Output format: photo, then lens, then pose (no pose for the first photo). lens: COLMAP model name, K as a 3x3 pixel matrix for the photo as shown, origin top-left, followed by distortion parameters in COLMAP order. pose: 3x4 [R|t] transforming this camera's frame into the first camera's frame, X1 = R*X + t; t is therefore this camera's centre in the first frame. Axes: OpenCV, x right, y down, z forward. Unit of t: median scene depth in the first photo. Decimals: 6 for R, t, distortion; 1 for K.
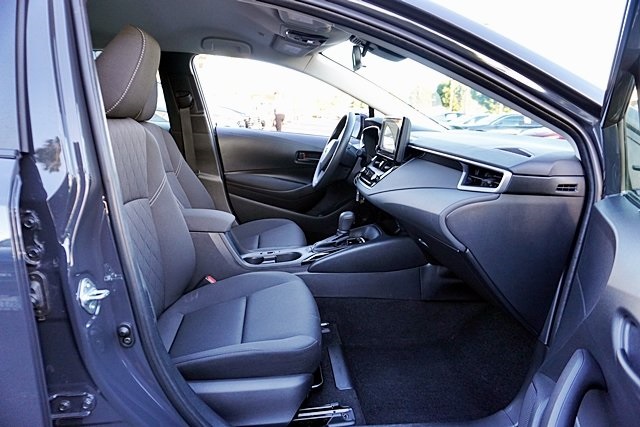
lens RADIAL K [[430.2, 0, 320.0], [0, 430.2, 213.5], [0, 0, 1]] dist [-0.042322, 0.032790]
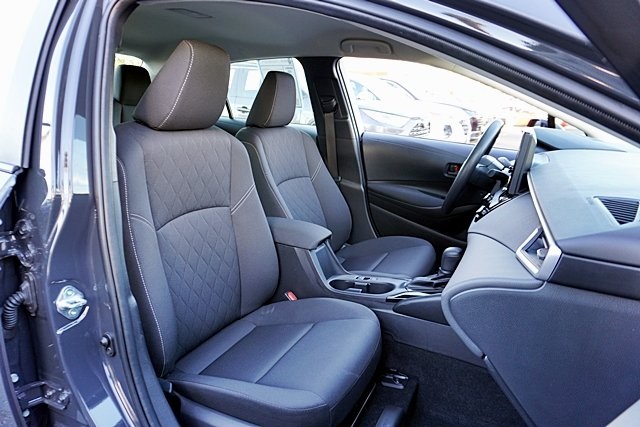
lens RADIAL K [[430.2, 0, 320.0], [0, 430.2, 213.5], [0, 0, 1]] dist [-0.042322, 0.032790]
pose [[0.853127, 0.118574, -0.508050, 0.210304], [-0.114220, 0.992655, 0.039877, -0.059190], [0.509047, 0.024009, 0.860404, 0.160890]]
